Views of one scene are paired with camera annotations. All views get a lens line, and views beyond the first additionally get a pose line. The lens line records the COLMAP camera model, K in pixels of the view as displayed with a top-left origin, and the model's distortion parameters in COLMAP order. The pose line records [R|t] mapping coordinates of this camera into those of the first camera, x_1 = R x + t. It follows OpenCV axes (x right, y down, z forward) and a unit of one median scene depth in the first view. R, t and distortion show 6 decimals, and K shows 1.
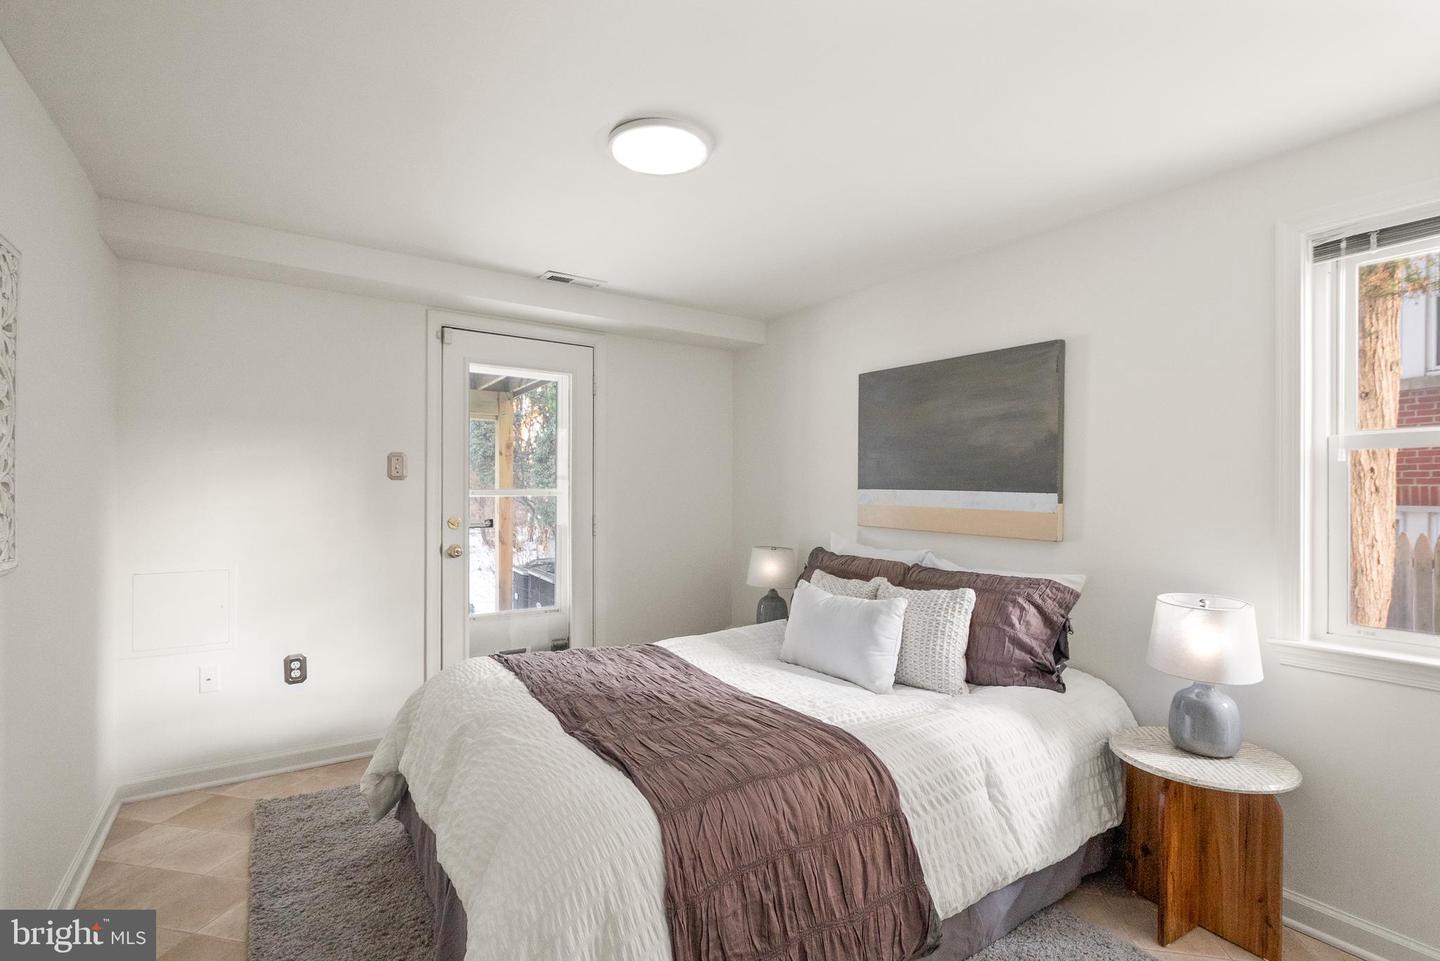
lens RADIAL K [[674.1, 0, 713.5], [0, 674.1, 484.3], [0, 0, 1]] dist [0.000468, 0.000160]
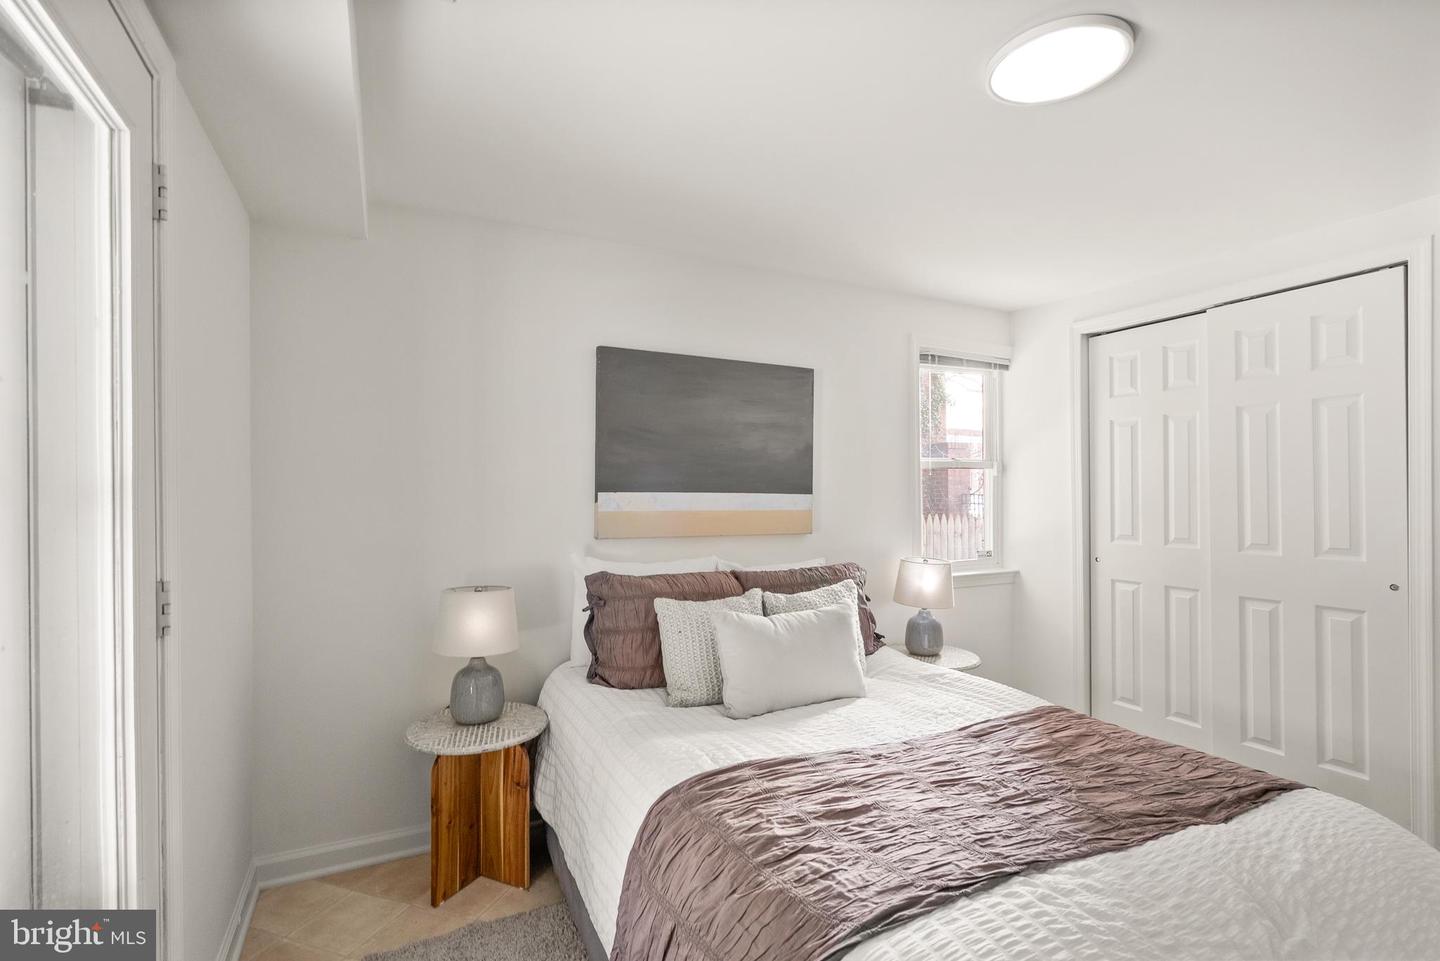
lens RADIAL K [[659.8, 0, 720.0], [0, 659.8, 480.5], [0, 0, 1]] dist [-0.000413, -0.000345]
pose [[0.117293, 0.003819, 0.993090, -0.680889], [-0.006095, 0.999977, -0.003126, -0.005639], [-0.993079, -0.005686, 0.117313, 0.988434]]
